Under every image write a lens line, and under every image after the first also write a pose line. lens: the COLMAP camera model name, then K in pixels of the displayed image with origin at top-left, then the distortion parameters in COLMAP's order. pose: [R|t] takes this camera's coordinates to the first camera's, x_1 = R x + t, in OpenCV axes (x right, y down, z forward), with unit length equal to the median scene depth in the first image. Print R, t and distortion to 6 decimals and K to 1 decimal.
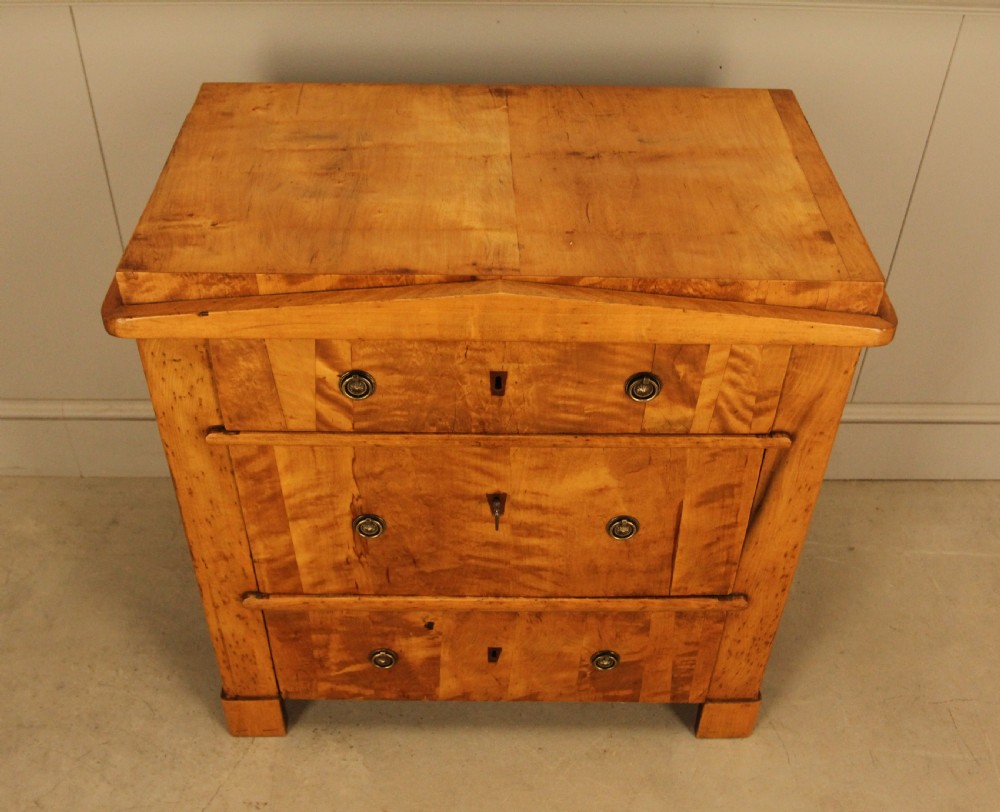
lens RADIAL K [[1080.9, 0, 495.5], [0, 1080.9, 399.6], [0, 0, 1]] dist [-0.072906, 0.000000]
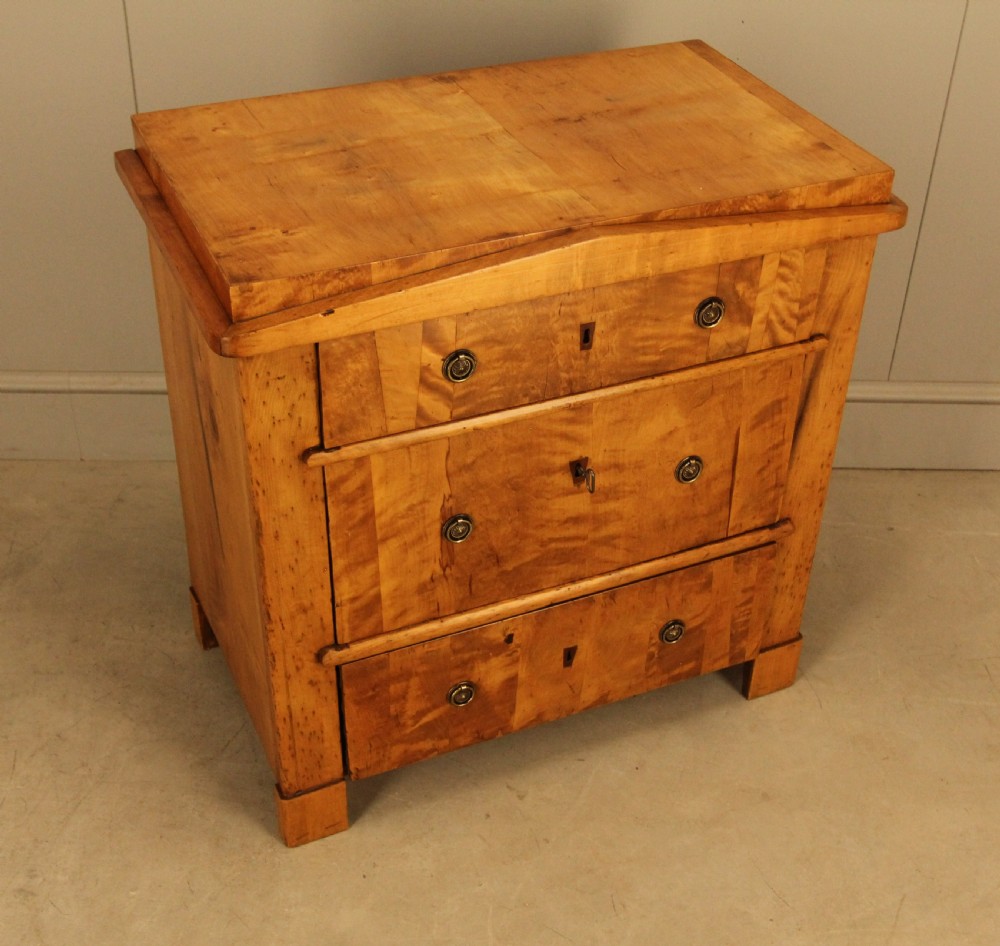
lens RADIAL K [[1408.6, 0, 517.5], [0, 1408.6, 465.4], [0, 0, 1]] dist [-0.058282, 0.000000]
pose [[0.914600, -0.230370, 0.332320, -0.514768], [0.250593, 0.967912, -0.018701, 0.108972], [-0.317349, 0.100381, 0.942981, -0.217564]]
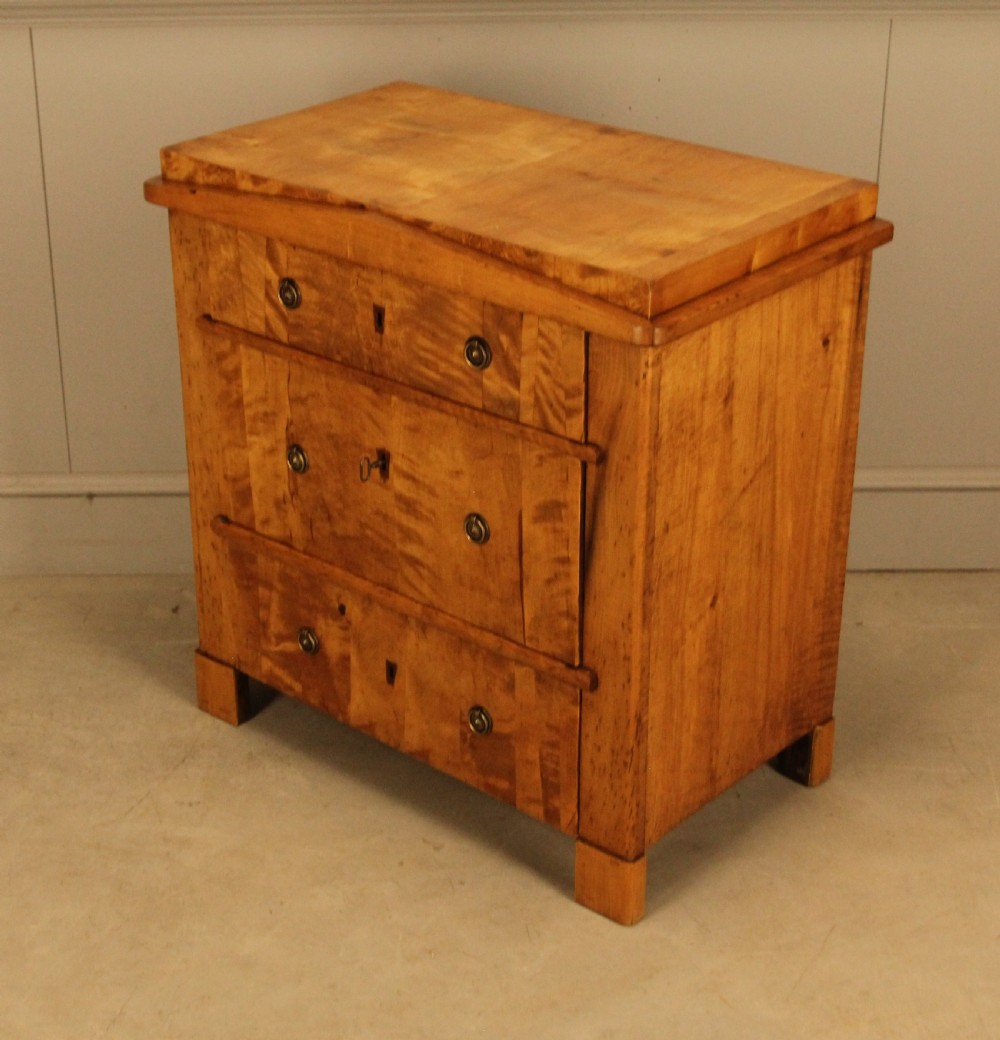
lens RADIAL K [[1998.2, 0, 488.3], [0, 1998.2, 525.5], [0, 0, 1]] dist [0.014321, 0.000000]
pose [[0.749891, 0.273879, -0.602208, 1.333697], [-0.417035, 0.902339, -0.108931, 0.340564], [0.513562, 0.332829, 0.790873, -0.470473]]
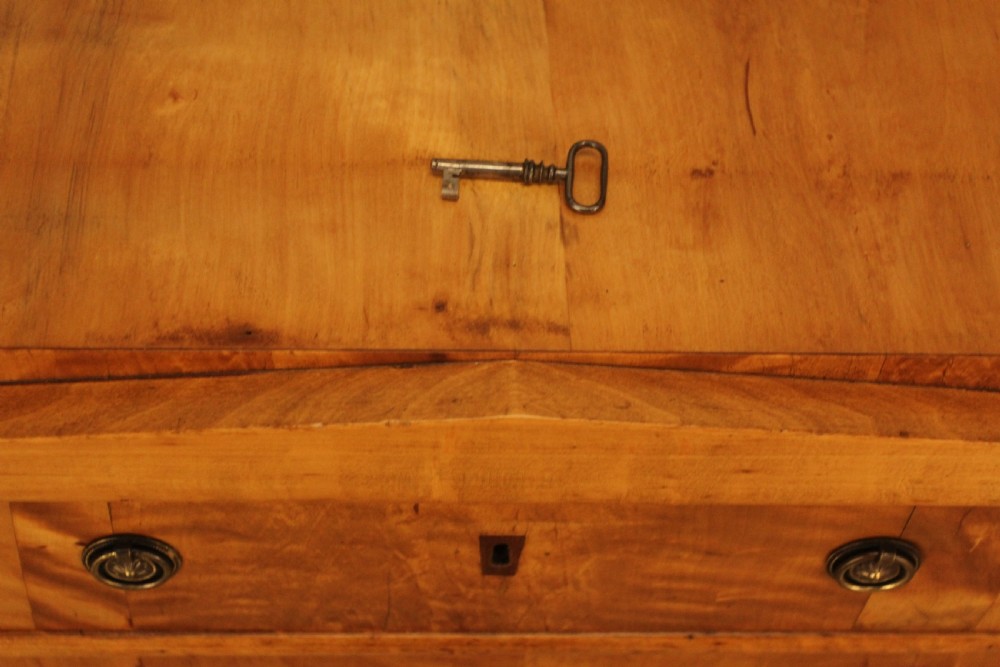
lens RADIAL K [[1746.3, 0, 512.7], [0, 1746.3, 351.5], [0, 0, 1]] dist [0.010584, 0.000000]
pose [[0.999525, 0.003789, 0.030597, -0.012193], [-0.011082, 0.970240, 0.241890, -0.229674], [-0.028770, -0.242115, 0.969821, 0.403343]]
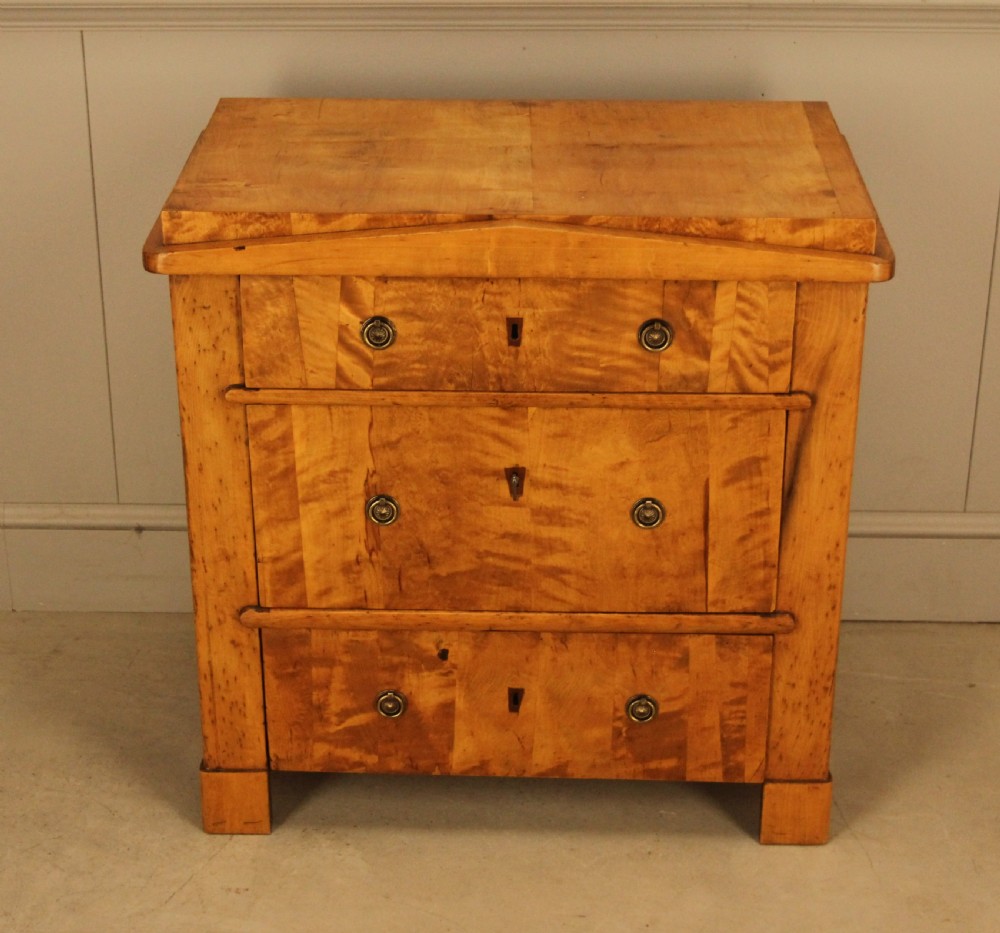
lens RADIAL K [[1989.2, 0, 490.1], [0, 1989.2, 423.9], [0, 0, 1]] dist [-0.034355, 0.000000]
pose [[0.999216, -0.000976, -0.039575, 0.052870], [-0.009637, 0.963627, -0.267078, 0.562751], [0.038396, 0.267250, 0.962862, -0.786452]]
